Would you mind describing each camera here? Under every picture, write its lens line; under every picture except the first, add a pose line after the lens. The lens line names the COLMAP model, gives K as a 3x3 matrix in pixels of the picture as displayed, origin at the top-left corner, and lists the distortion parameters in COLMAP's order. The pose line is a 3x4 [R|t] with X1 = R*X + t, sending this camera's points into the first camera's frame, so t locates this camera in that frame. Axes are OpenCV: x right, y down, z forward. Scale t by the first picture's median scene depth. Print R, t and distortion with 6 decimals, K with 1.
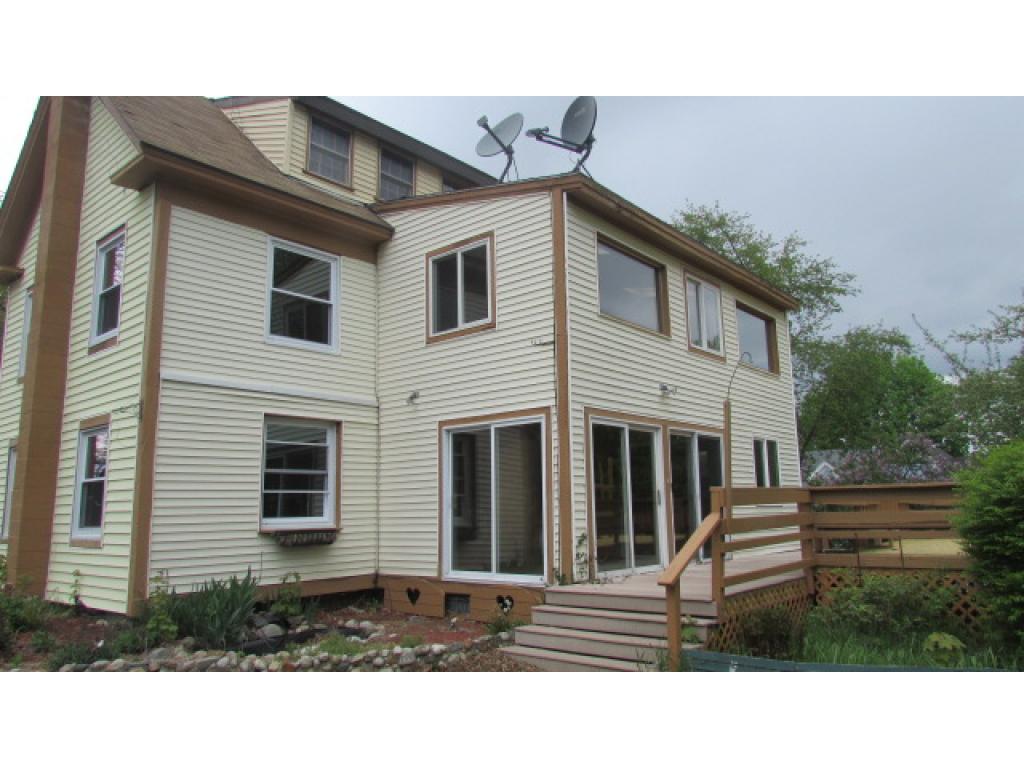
lens RADIAL K [[713.9, 0, 512.0], [0, 713.9, 384.0], [0, 0, 1]] dist [-0.057994, -0.001556]
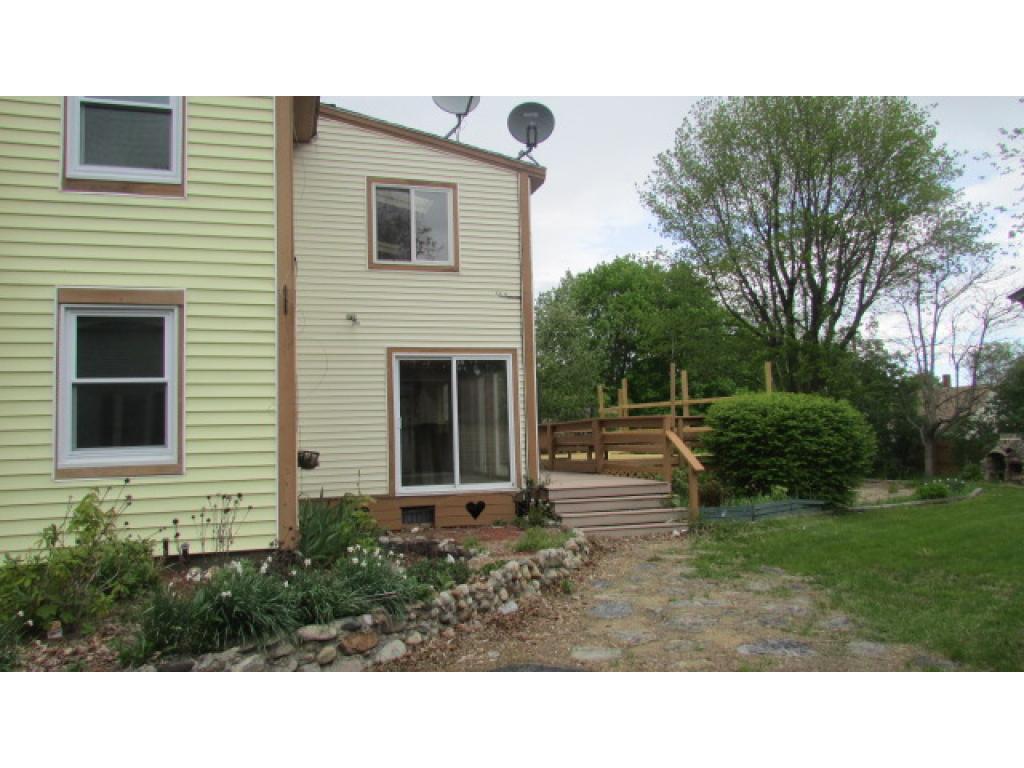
lens RADIAL K [[737.8, 0, 512.0], [0, 737.8, 384.0], [0, 0, 1]] dist [0.000759, -0.000045]
pose [[0.548496, 0.071439, 0.833096, -0.944421], [-0.128891, 0.991659, -0.000177, 0.086934], [-0.826160, -0.107281, 0.553128, 0.261027]]
